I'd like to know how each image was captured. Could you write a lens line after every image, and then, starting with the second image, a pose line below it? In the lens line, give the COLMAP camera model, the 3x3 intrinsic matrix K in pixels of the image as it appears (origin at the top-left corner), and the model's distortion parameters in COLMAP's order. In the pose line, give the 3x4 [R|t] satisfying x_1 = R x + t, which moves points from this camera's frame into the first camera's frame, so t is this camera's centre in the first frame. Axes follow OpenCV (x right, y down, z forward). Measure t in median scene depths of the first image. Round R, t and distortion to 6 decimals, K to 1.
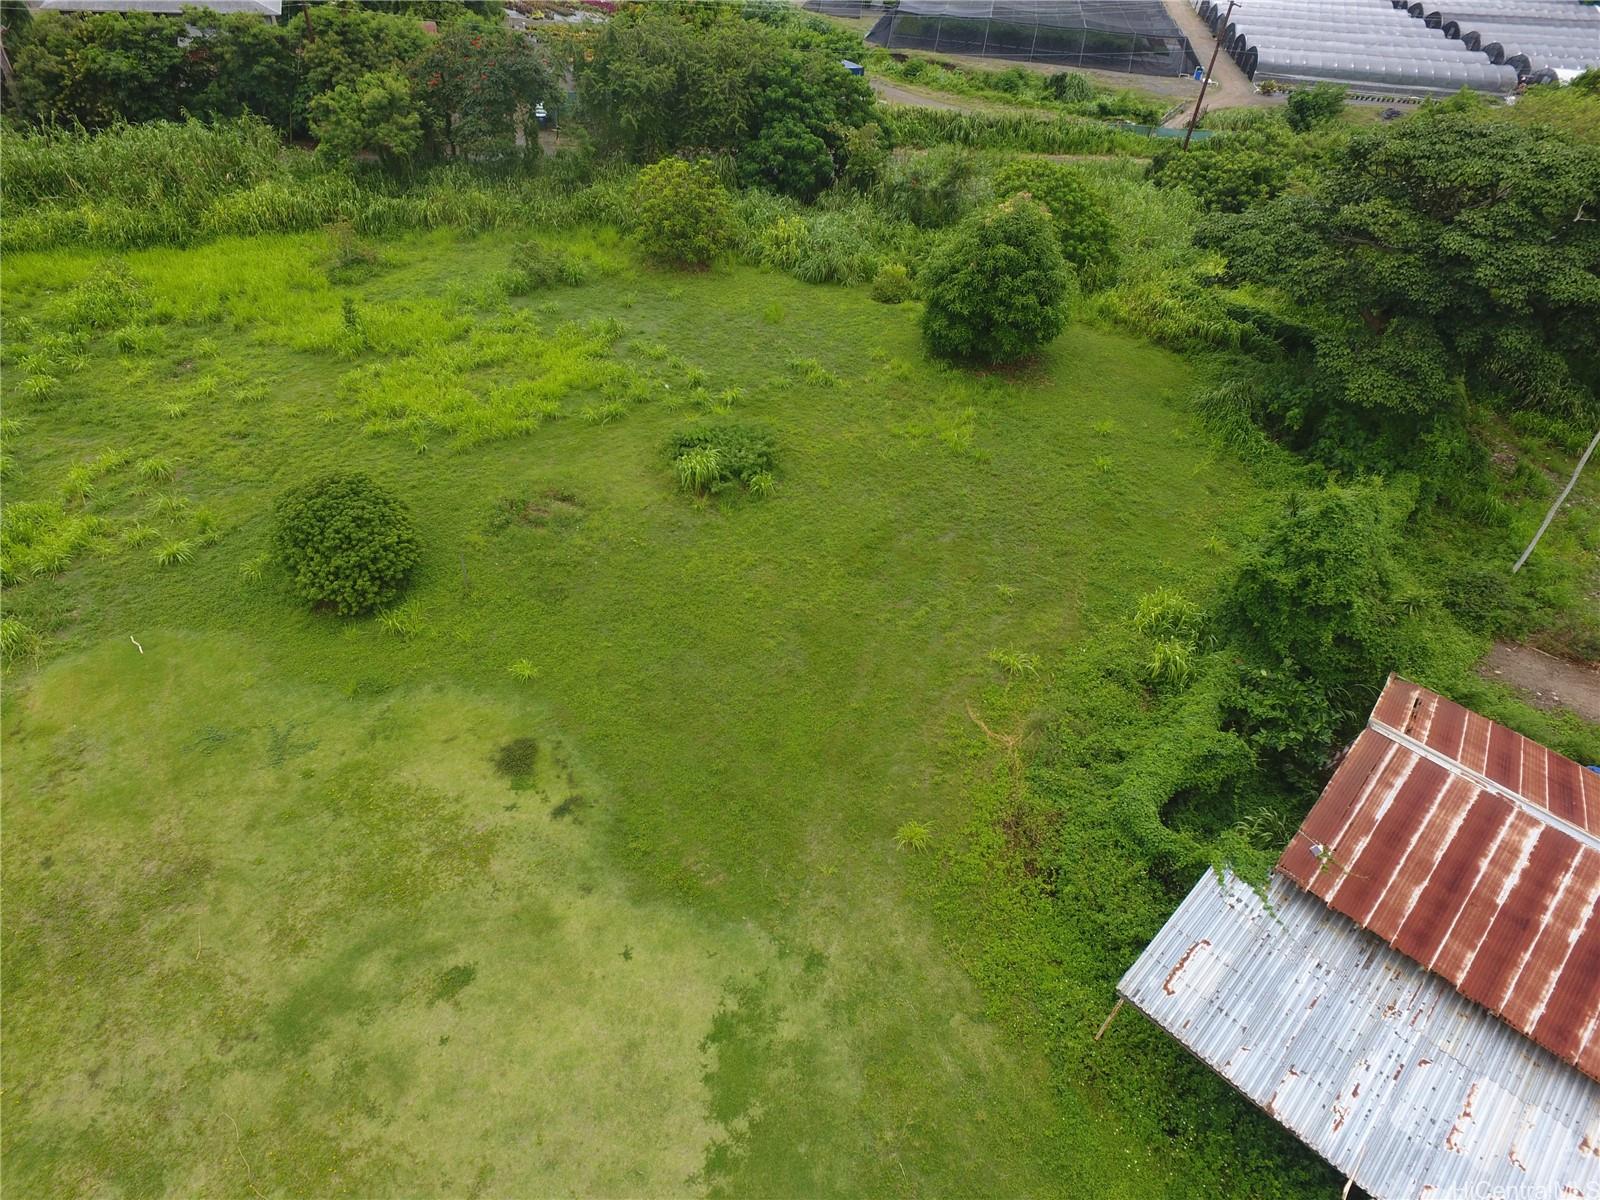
lens RADIAL K [[921.2, 0, 795.7], [0, 921.2, 612.9], [0, 0, 1]] dist [-0.014798, 0.013459]
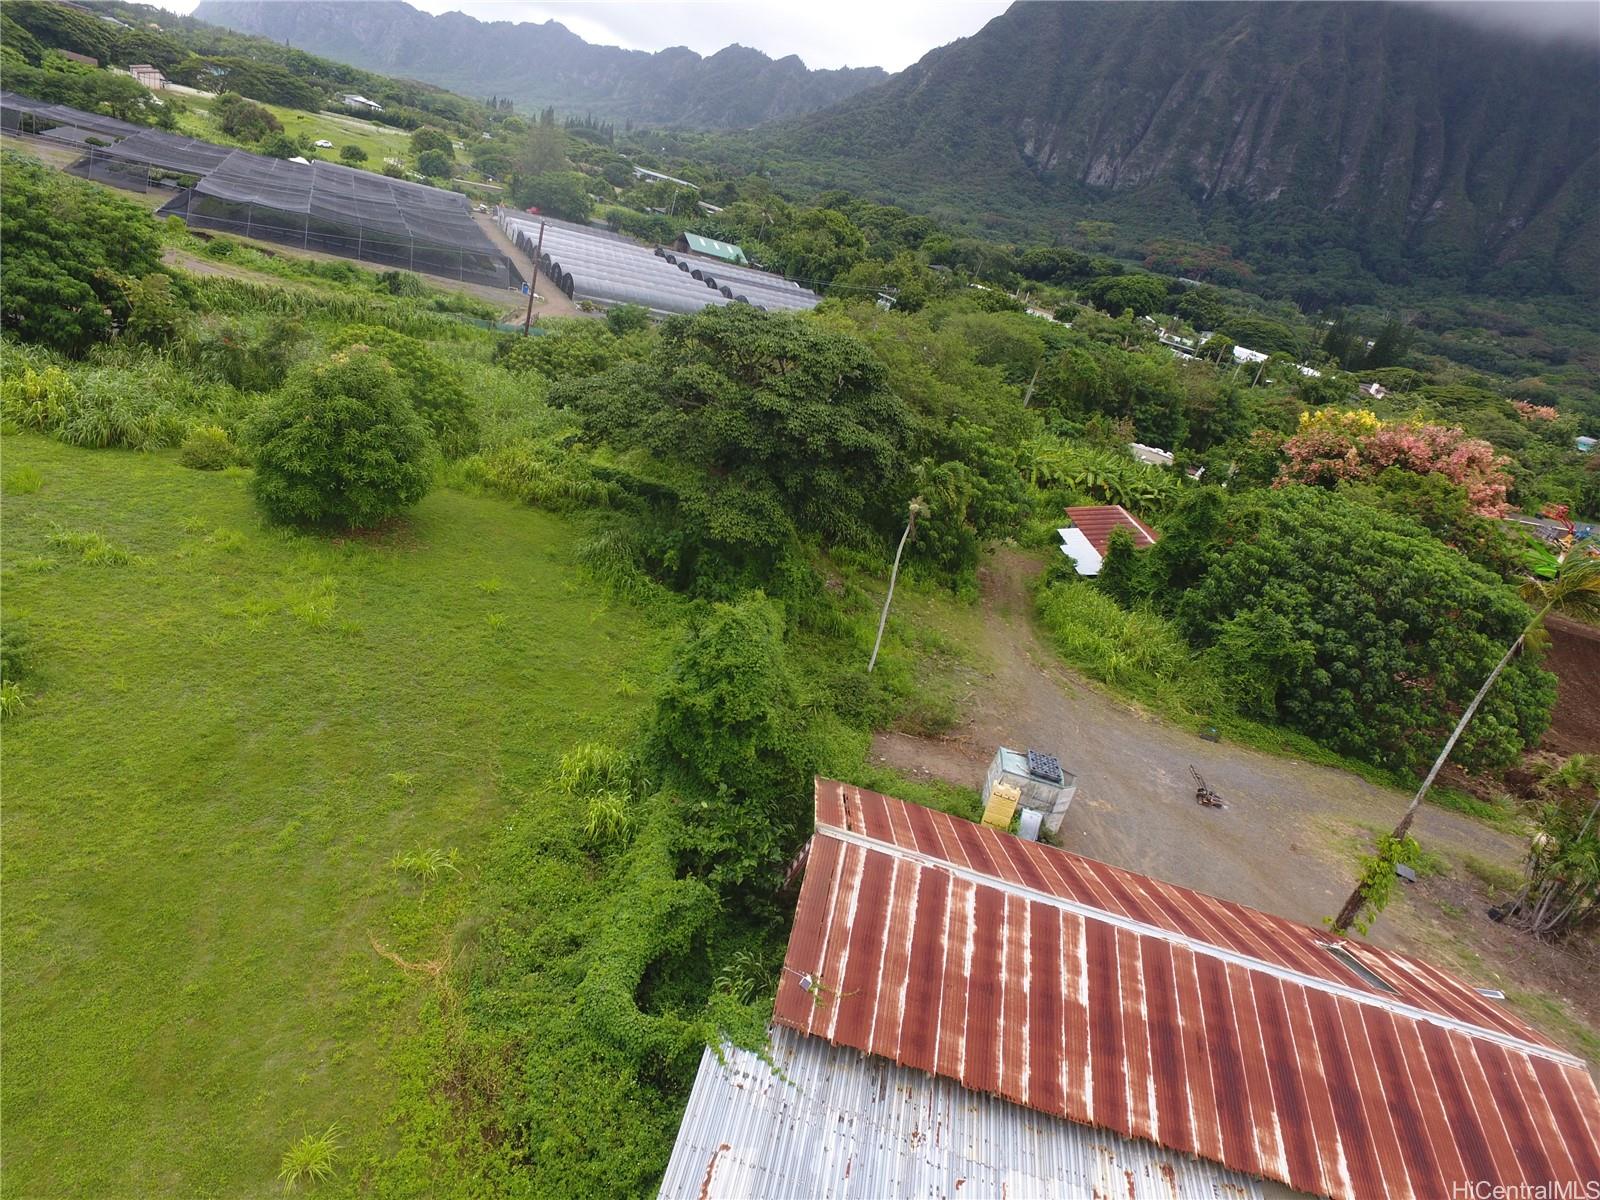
lens RADIAL K [[920.3, 0, 799.6], [0, 920.3, 604.1], [0, 0, 1]] dist [-0.011712, 0.011198]
pose [[0.797884, -0.092917, 0.595607, 0.031837], [0.216525, 0.966286, -0.139315, 0.012570], [-0.562582, 0.240121, 0.791103, 0.102216]]
